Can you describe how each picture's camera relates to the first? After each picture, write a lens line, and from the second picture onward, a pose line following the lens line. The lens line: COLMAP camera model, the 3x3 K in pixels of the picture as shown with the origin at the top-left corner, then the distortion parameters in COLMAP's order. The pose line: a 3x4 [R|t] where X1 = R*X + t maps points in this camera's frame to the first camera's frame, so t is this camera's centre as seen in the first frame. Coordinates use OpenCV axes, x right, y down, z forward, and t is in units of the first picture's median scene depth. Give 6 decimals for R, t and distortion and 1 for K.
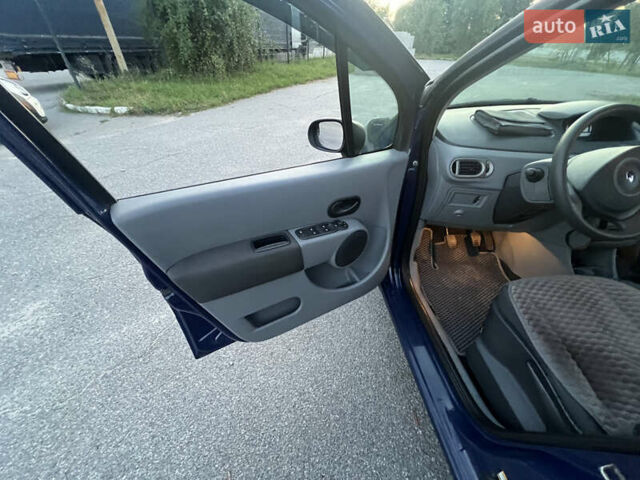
lens RADIAL K [[256.8, 0, 317.6], [0, 256.8, 238.0], [0, 0, 1]] dist [-0.001658, 0.000269]
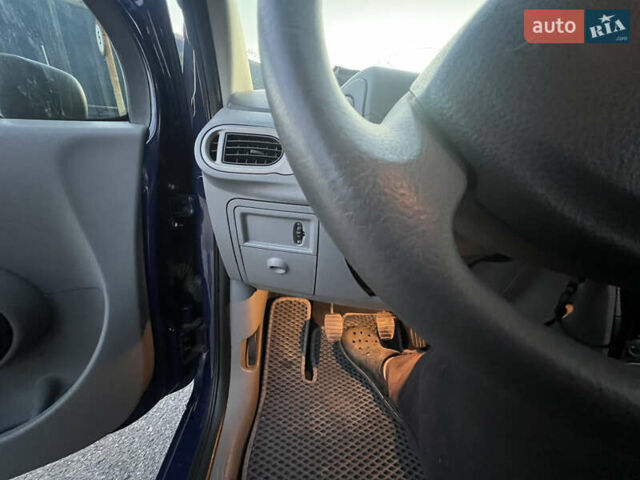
lens RADIAL K [[256.3, 0, 315.5], [0, 256.3, 236.5], [0, 0, 1]] dist [-0.000685, -0.000118]
pose [[0.998352, 0.041102, -0.040037, 0.126271], [-0.049814, 0.967158, -0.249246, -0.008154], [0.028478, 0.250830, 0.967612, 0.114906]]
